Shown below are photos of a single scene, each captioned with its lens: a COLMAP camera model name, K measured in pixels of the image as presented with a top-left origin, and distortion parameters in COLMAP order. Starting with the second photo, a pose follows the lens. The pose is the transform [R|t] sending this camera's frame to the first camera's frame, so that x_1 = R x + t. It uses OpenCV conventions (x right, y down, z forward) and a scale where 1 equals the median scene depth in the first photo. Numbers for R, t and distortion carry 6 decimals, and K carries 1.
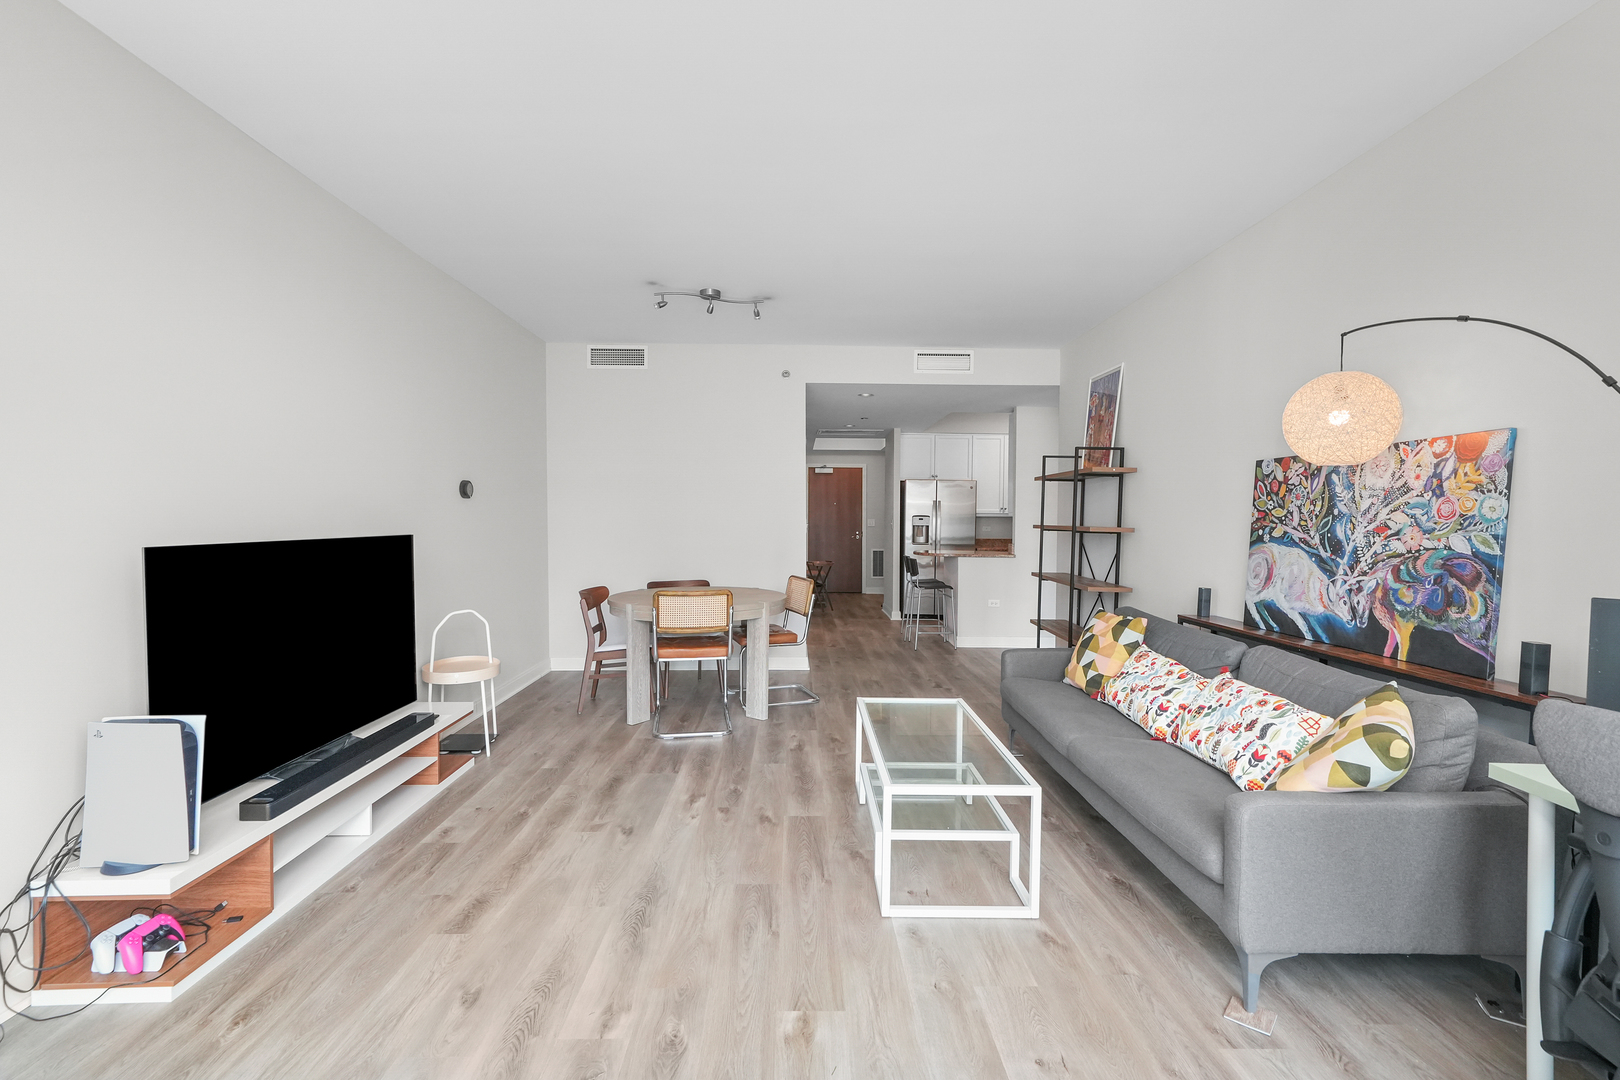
lens RADIAL K [[719.6, 0, 801.7], [0, 719.6, 534.0], [0, 0, 1]] dist [0.004629, 0.000863]
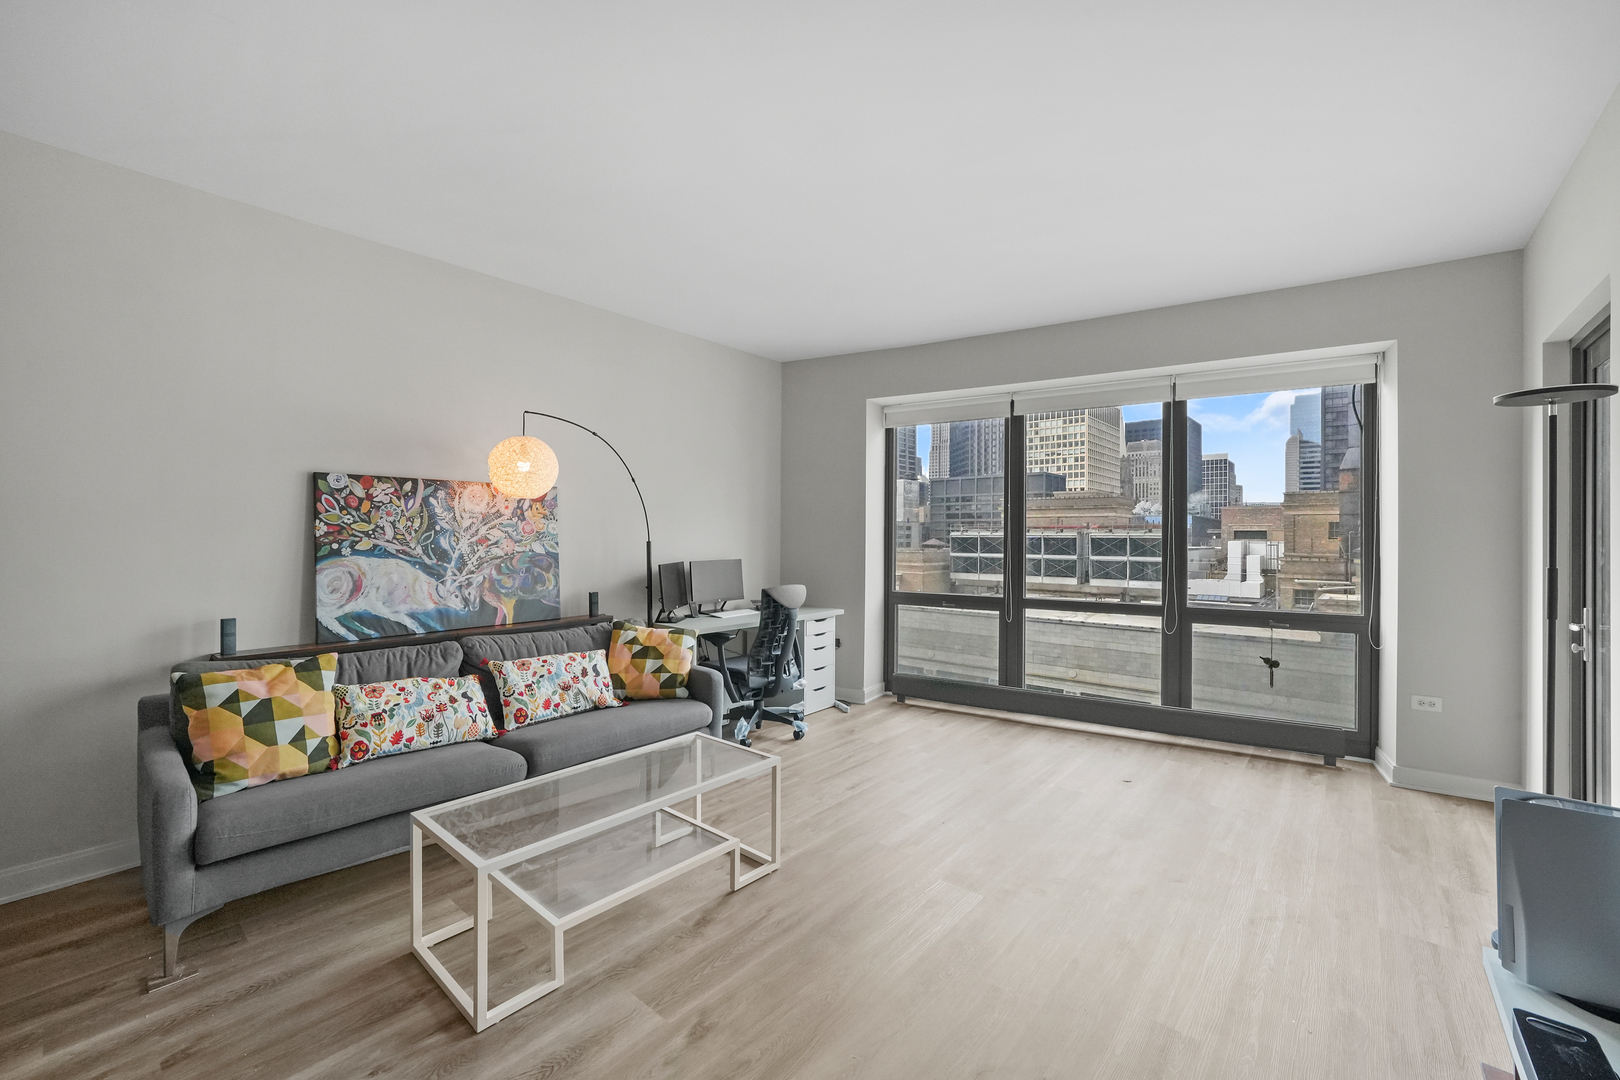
lens RADIAL K [[647.2, 0, 808.6], [0, 647.2, 530.5], [0, 0, 1]] dist [0.017794, -0.000087]
pose [[-0.756837, -0.001912, 0.653601, -0.525600], [0.005662, 0.999939, 0.009481, -0.033971], [-0.653579, 0.010877, -0.756780, 1.480121]]
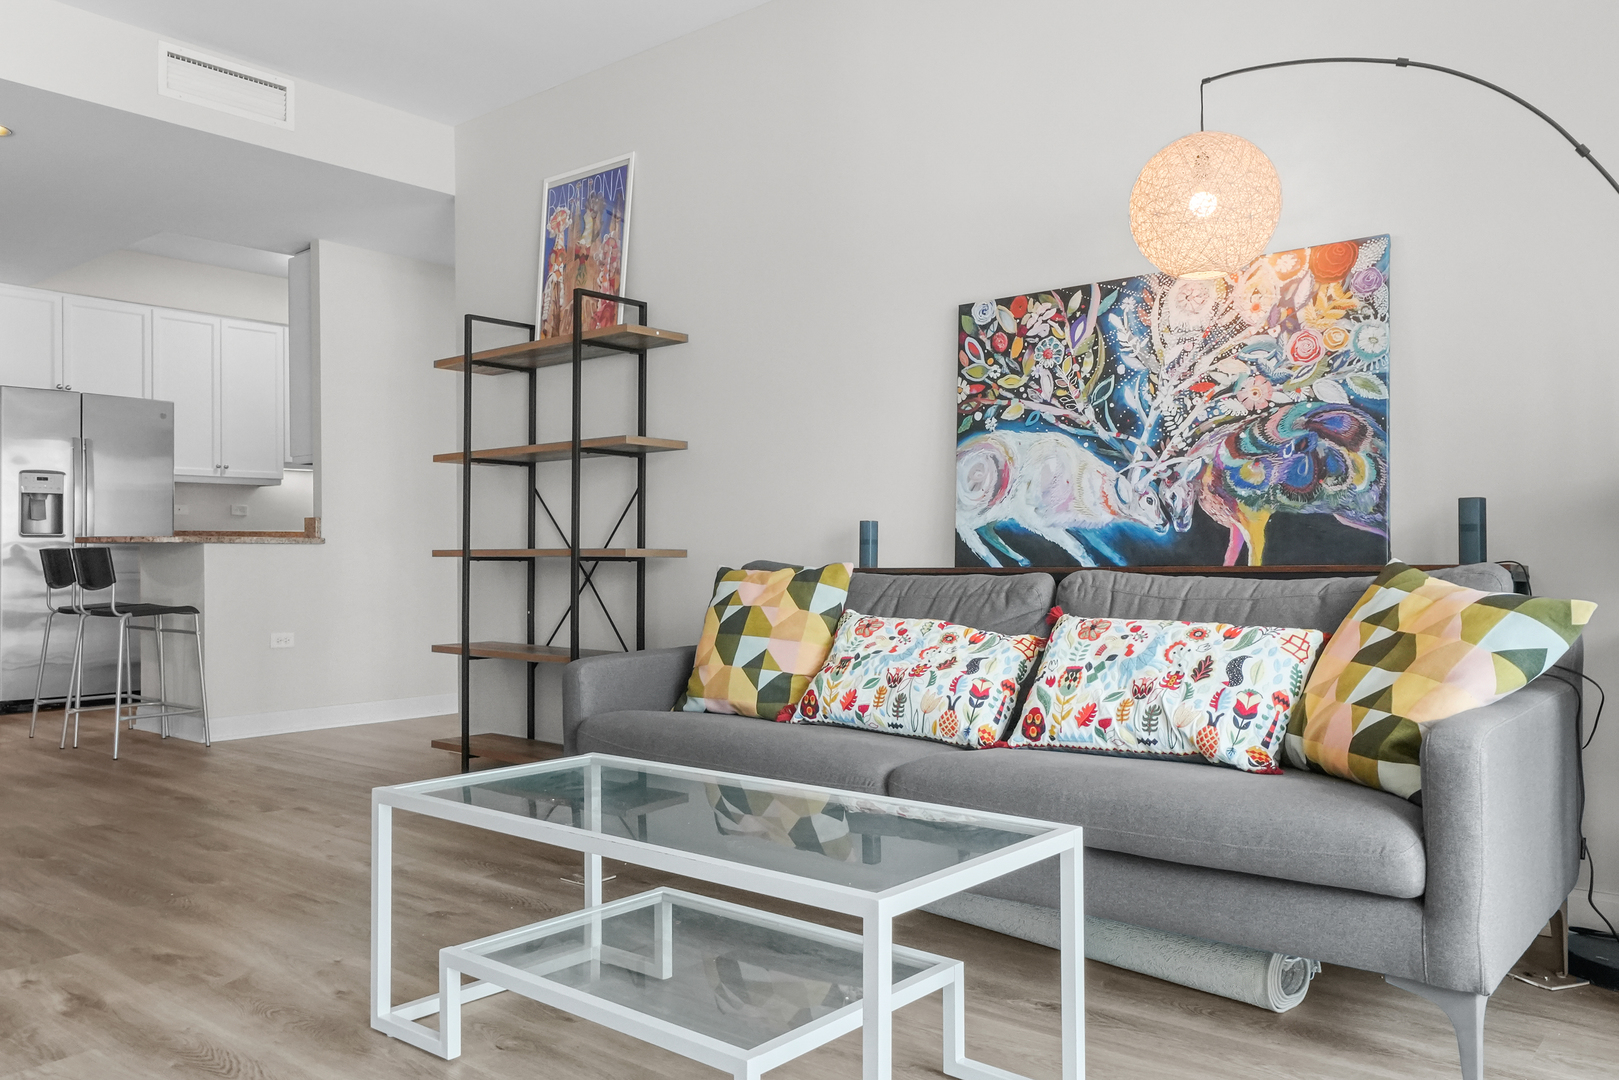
lens RADIAL K [[1223.6, 0, 811.9], [0, 1223.6, 539.5], [0, 0, 1]] dist [0.007215, -0.000390]
pose [[0.642575, -0.002261, 0.766219, -0.320086], [0.031887, 0.999208, -0.023793, 0.147798], [-0.765559, 0.039721, 0.642138, 0.509893]]
